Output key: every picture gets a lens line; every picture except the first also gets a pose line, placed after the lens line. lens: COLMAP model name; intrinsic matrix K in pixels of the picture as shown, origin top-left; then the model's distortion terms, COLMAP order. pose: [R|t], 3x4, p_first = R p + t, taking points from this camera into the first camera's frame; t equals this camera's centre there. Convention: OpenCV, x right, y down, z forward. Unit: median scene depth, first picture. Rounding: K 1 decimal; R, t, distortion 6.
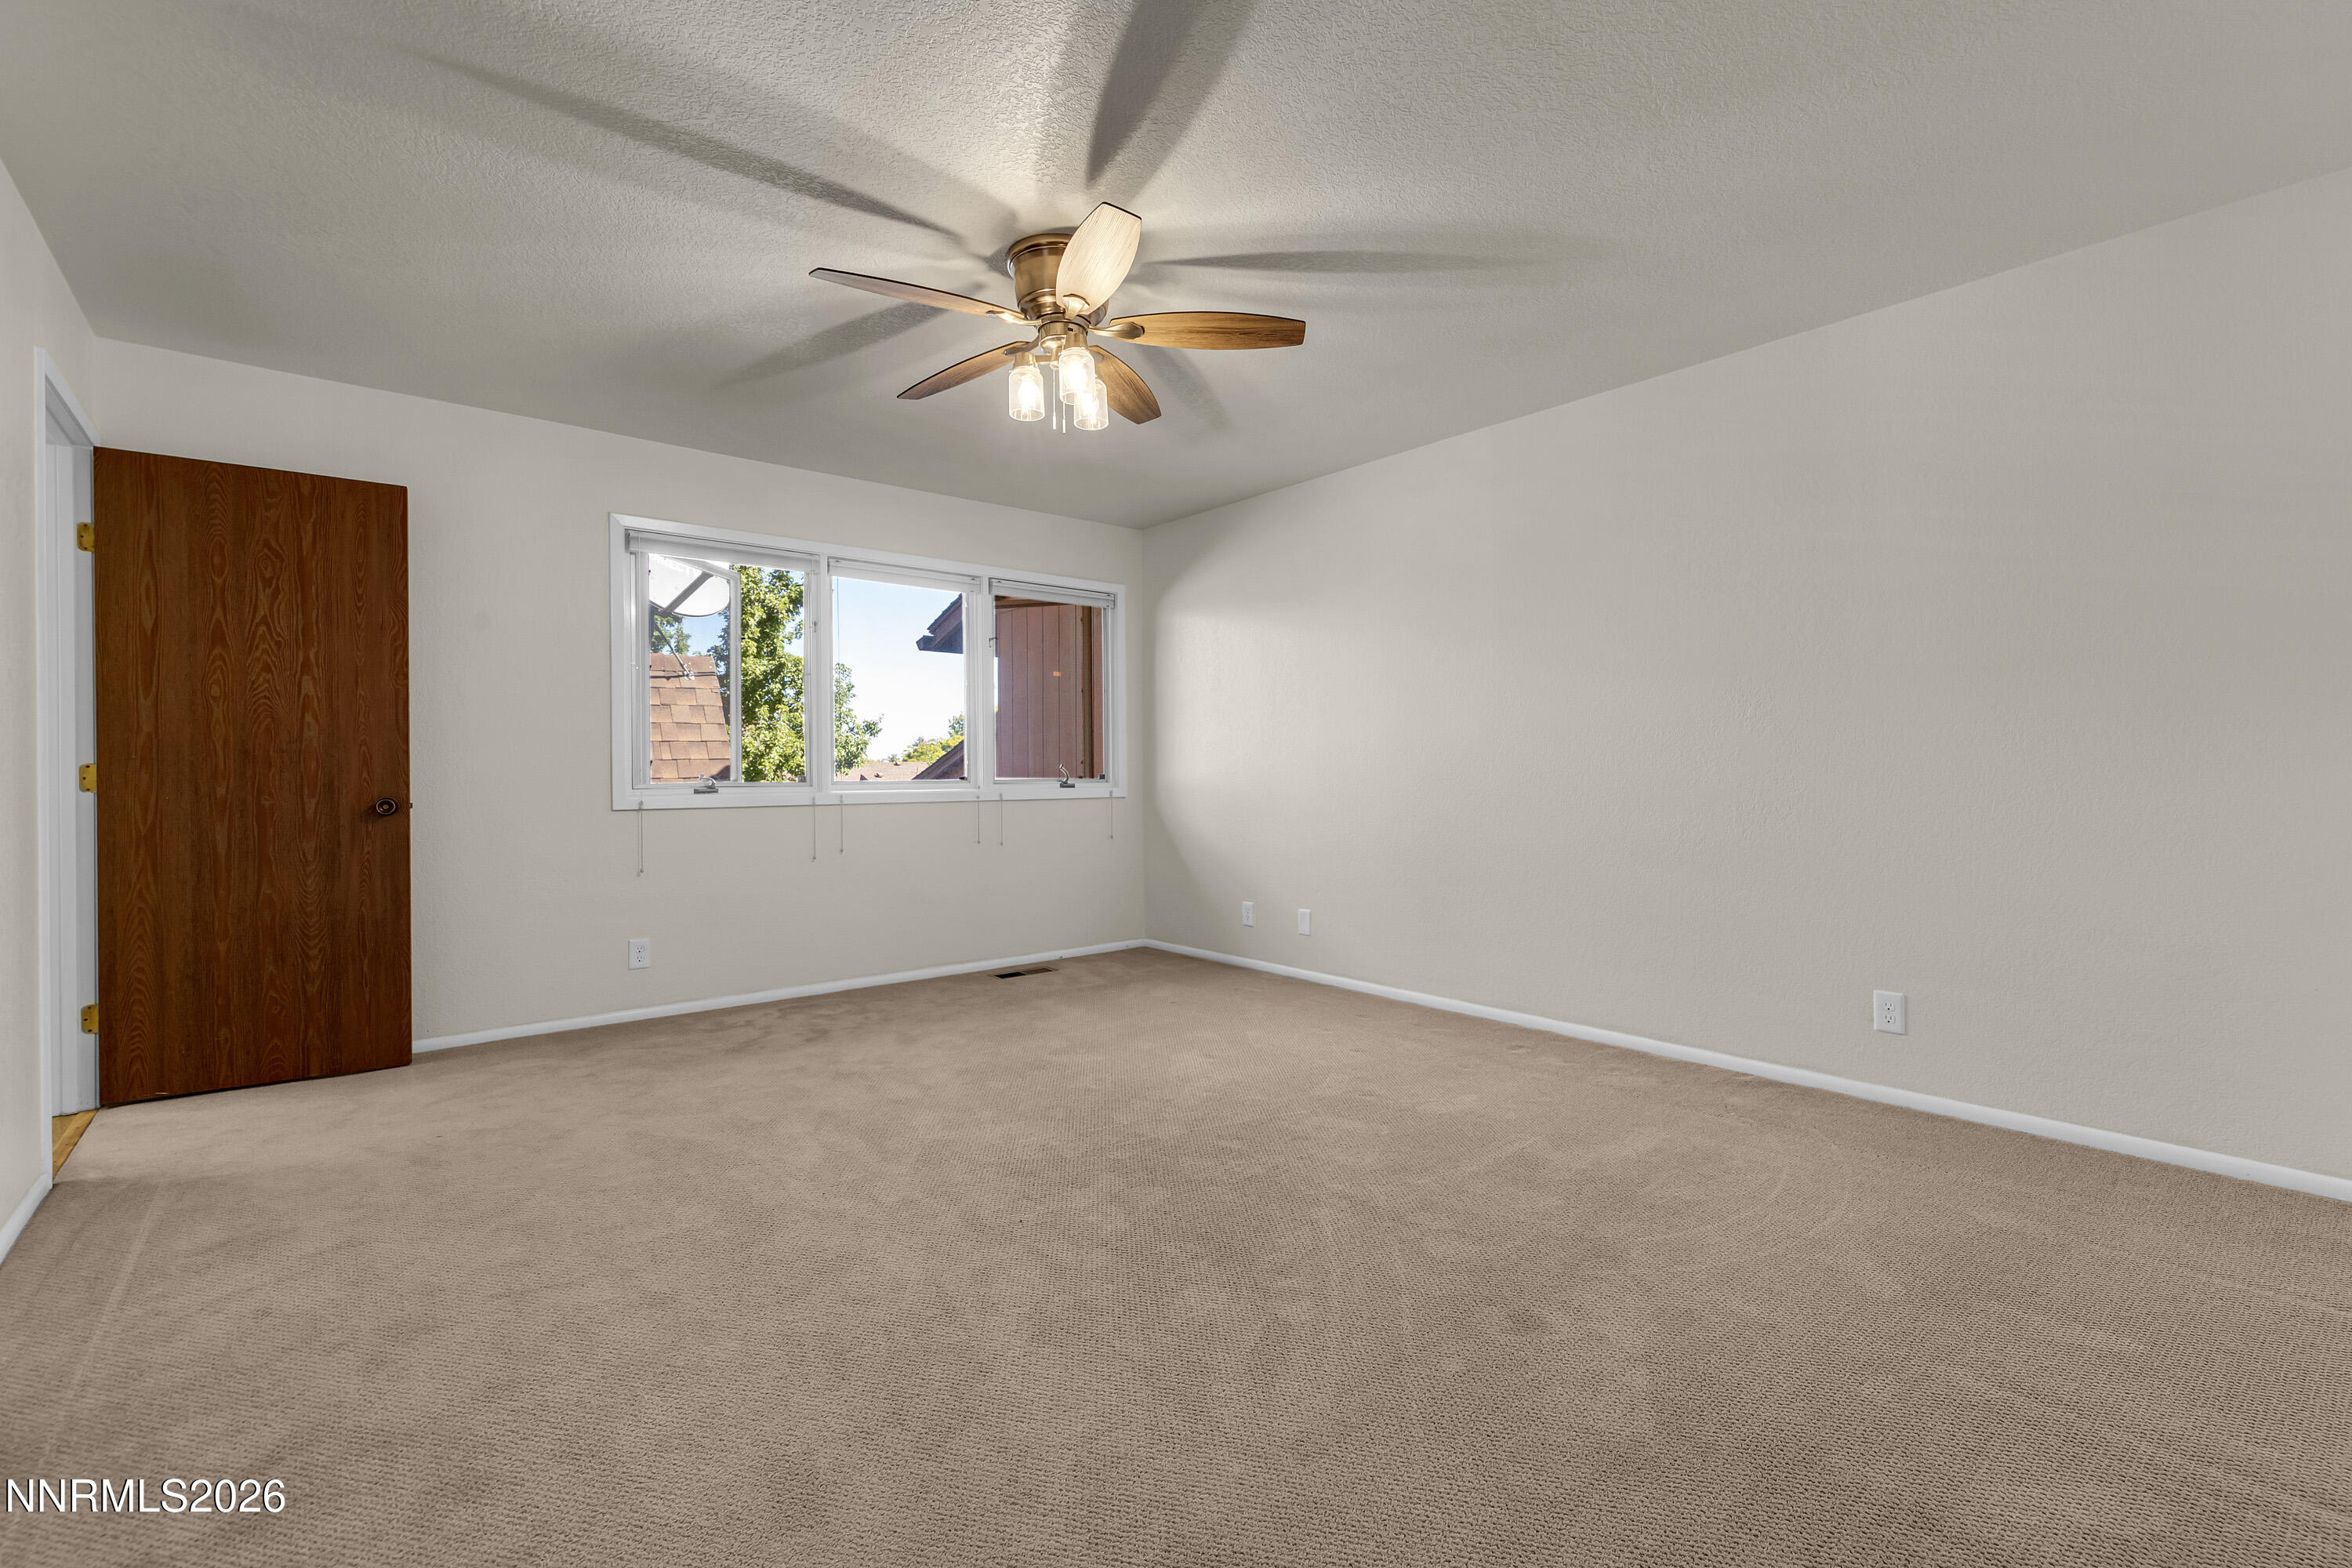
lens RADIAL K [[1019.4, 0, 1188.0], [0, 1019.4, 782.3], [0, 0, 1]] dist [0.001969, 0.000257]
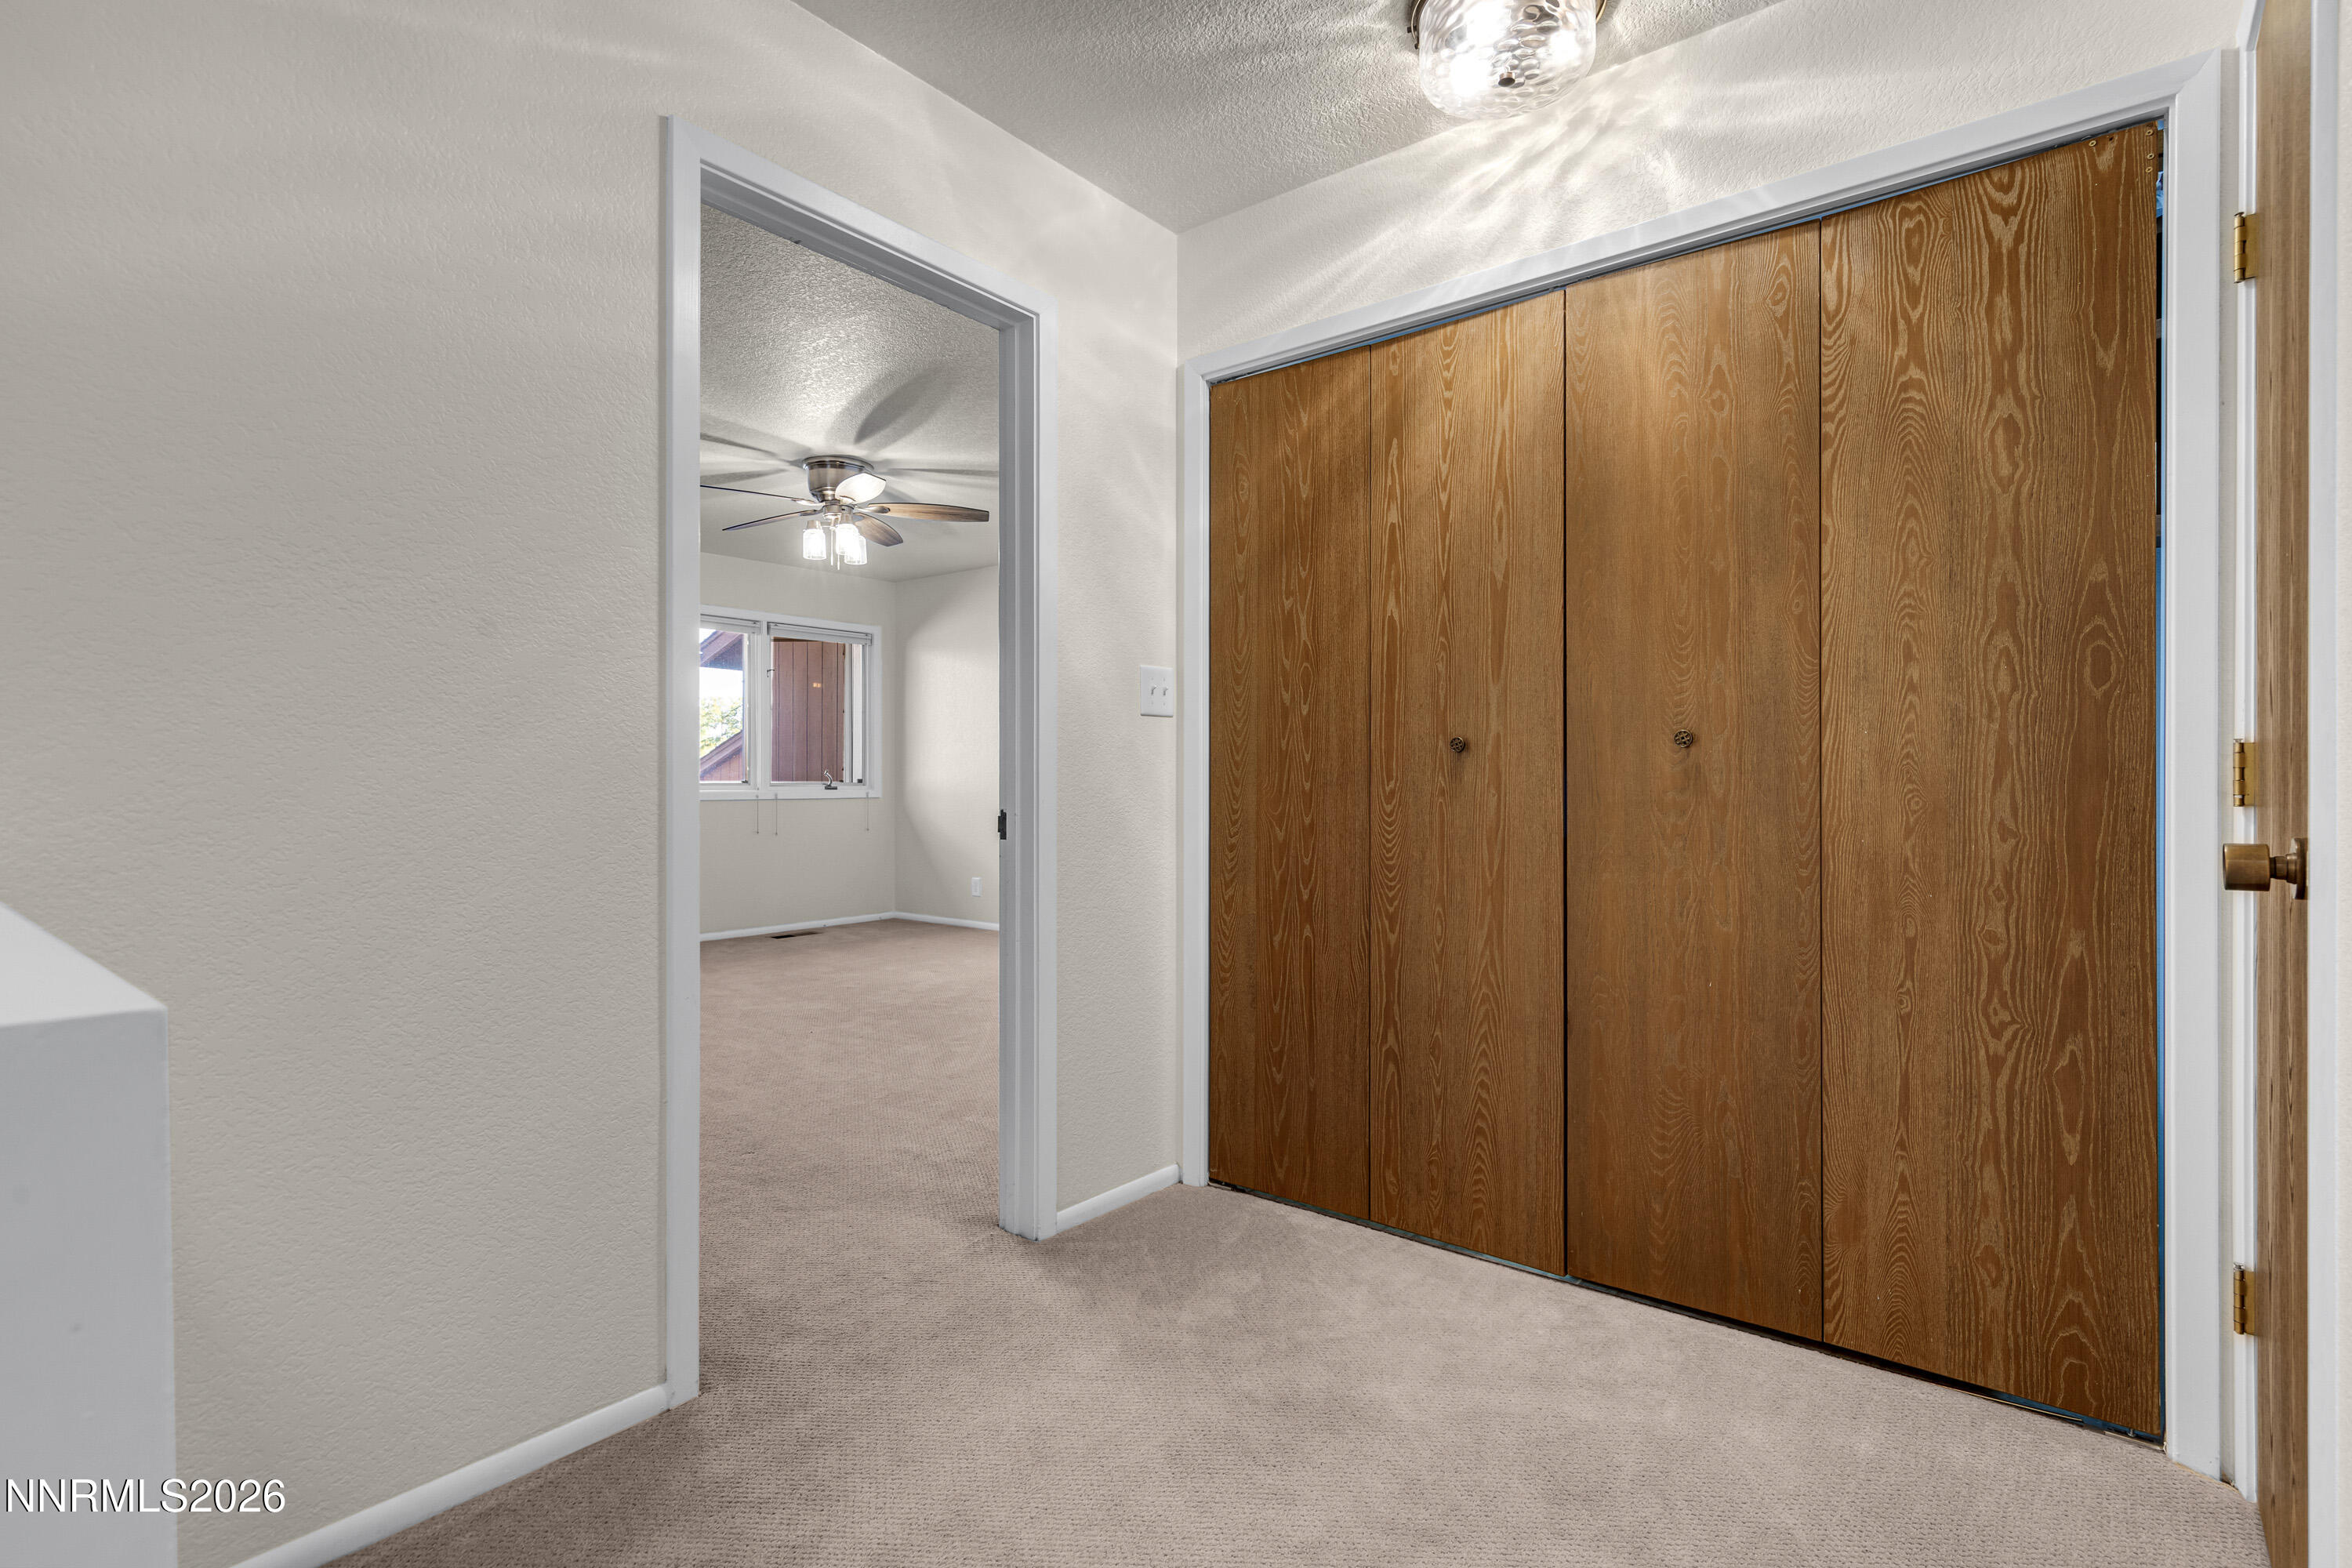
lens RADIAL K [[1092.2, 0, 1194.1], [0, 1092.2, 772.4], [0, 0, 1]] dist [0.003688, 0.000276]
pose [[0.977187, 0.005935, 0.212300, 0.054638], [-0.002956, 0.999893, -0.014348, 0.003536], [-0.212362, 0.013394, 0.977099, -0.692840]]
